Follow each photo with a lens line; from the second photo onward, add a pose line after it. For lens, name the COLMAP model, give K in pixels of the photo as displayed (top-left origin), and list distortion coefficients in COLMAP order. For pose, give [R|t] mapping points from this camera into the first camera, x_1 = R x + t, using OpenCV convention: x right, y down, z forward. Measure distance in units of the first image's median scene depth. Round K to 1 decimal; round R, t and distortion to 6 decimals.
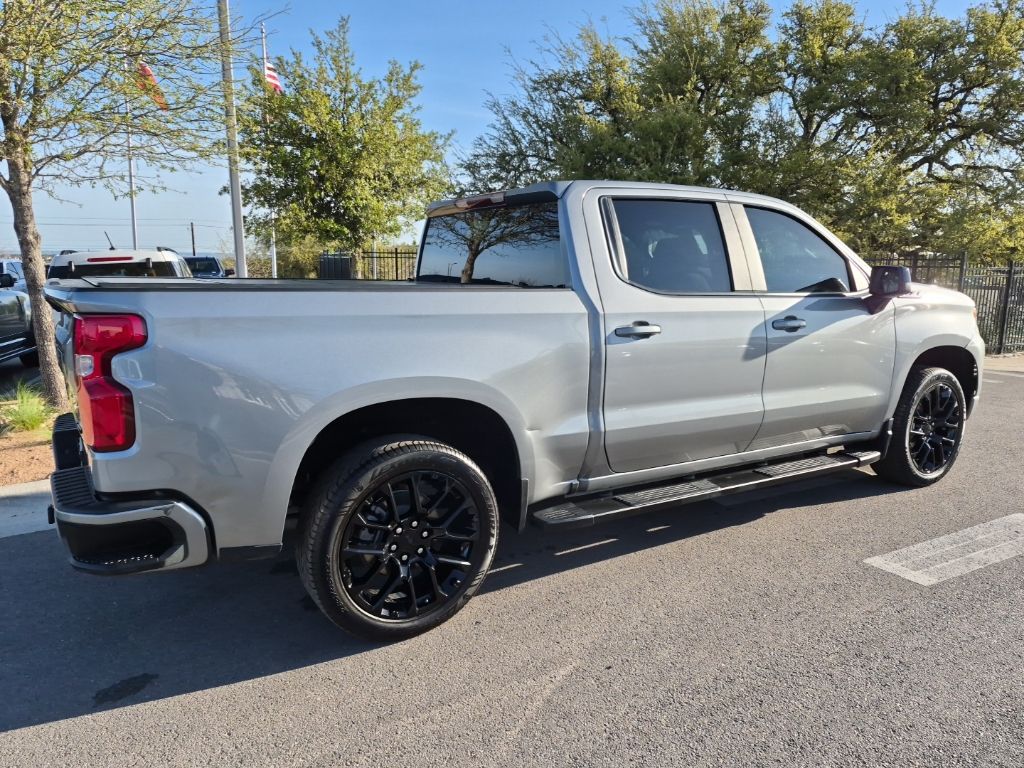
lens RADIAL K [[706.5, 0, 513.8], [0, 706.5, 380.0], [0, 0, 1]] dist [0.077462, -0.064810]
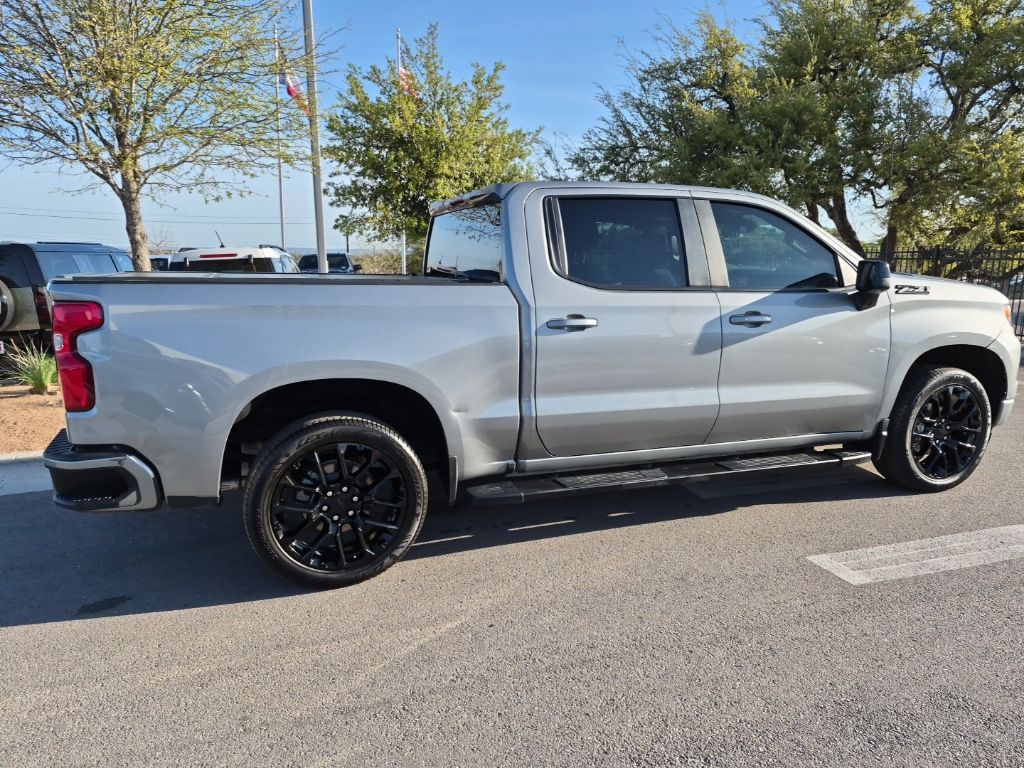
lens RADIAL K [[707.1, 0, 512.0], [0, 707.1, 384.0], [0, 0, 1]] dist [0.088309, -0.082835]
pose [[0.981001, 0.030883, -0.191531, 0.245572], [-0.028164, 0.999460, 0.016904, 0.005017], [0.191950, -0.011189, 0.981341, -0.050953]]
